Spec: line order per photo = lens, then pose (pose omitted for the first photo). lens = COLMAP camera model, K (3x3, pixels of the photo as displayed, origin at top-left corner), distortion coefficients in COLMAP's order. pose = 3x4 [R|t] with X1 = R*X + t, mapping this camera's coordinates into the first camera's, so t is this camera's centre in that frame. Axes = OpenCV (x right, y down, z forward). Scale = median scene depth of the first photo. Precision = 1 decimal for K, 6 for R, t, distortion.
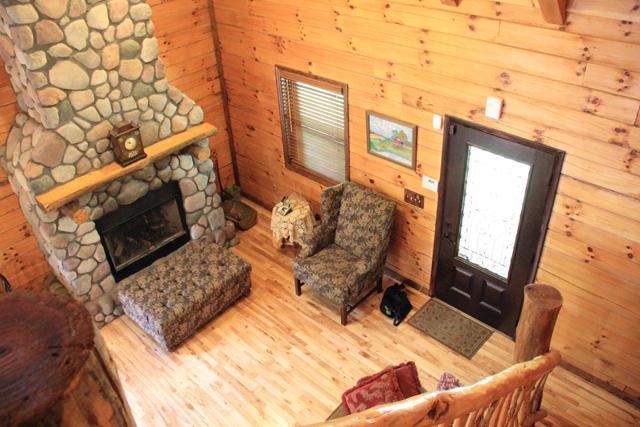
lens RADIAL K [[529.5, 0, 320.8], [0, 529.5, 225.3], [0, 0, 1]] dist [-0.178760, 0.141762]
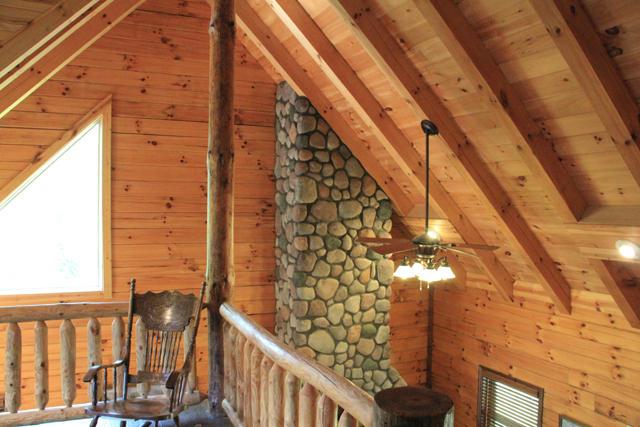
lens RADIAL K [[529.5, 0, 320.8], [0, 529.5, 225.3], [0, 0, 1]] dist [-0.178760, 0.141762]
pose [[0.930042, 0.069952, -0.360733, -0.028253], [-0.257020, 0.825440, -0.502583, 0.128410], [0.262606, 0.560139, 0.785673, -0.217102]]
